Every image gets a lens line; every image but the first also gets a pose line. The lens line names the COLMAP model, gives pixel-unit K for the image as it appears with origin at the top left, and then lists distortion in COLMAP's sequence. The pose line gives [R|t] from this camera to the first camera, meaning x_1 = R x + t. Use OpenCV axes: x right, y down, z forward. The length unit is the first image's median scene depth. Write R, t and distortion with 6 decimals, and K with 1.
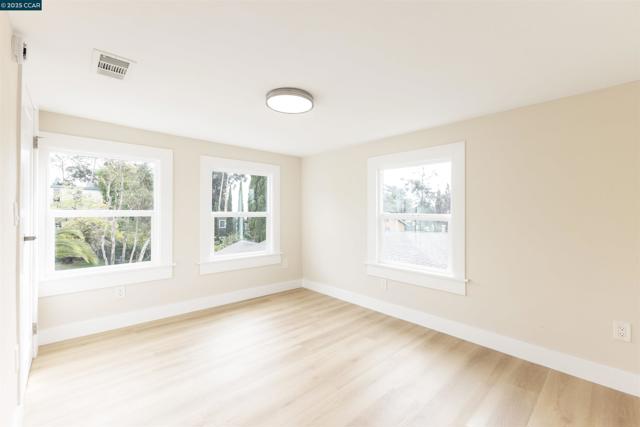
lens RADIAL K [[276.7, 0, 318.4], [0, 276.7, 212.3], [0, 0, 1]] dist [0.000793, -0.000128]
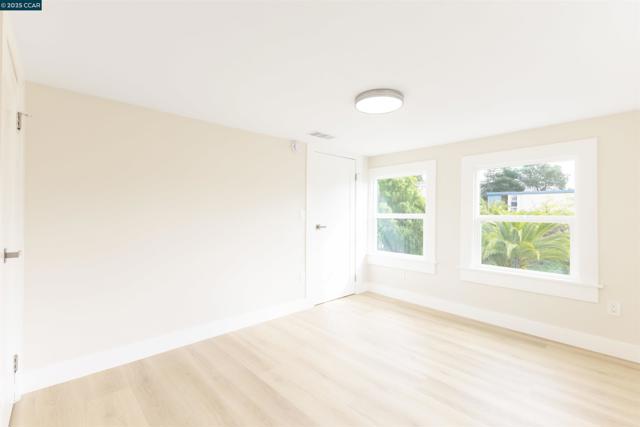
lens RADIAL K [[276.7, 0, 318.4], [0, 276.7, 212.3], [0, 0, 1]] dist [0.000793, -0.000128]
pose [[0.011193, -0.012274, -0.999862, 0.566968], [-0.010786, 0.999865, -0.012394, 0.005510], [0.999879, 0.010923, 0.011059, 0.503312]]
